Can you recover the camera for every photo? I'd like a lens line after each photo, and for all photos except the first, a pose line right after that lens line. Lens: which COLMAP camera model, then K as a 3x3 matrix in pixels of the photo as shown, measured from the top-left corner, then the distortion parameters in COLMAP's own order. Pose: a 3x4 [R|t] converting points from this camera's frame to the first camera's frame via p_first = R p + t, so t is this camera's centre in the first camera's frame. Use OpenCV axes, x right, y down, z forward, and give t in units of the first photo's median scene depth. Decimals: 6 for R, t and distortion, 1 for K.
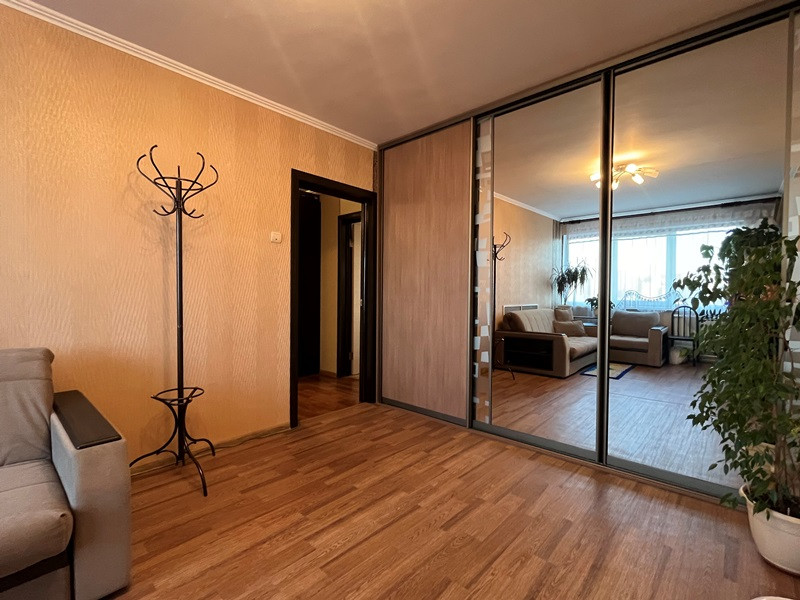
lens RADIAL K [[377.9, 0, 400.0], [0, 377.9, 300.0], [0, 0, 1]] dist [-0.001800, 0.000101]
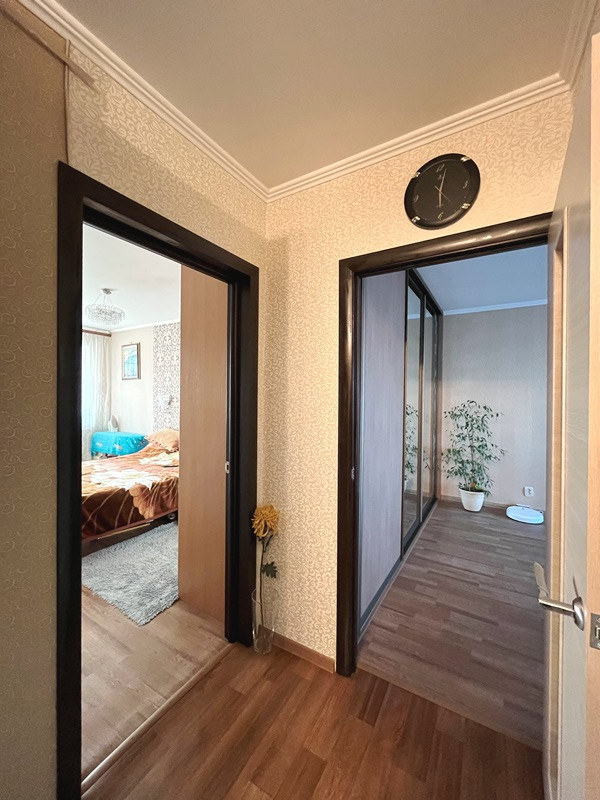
lens RADIAL K [[319.6, 0, 300.0], [0, 319.6, 400.0], [0, 0, 1]] dist [0.000541, 0.000127]
pose [[-0.179611, -0.018637, 0.983561, -0.707323], [0.004830, 0.999792, 0.019826, -0.136604], [-0.983726, 0.008311, -0.179484, 1.626273]]
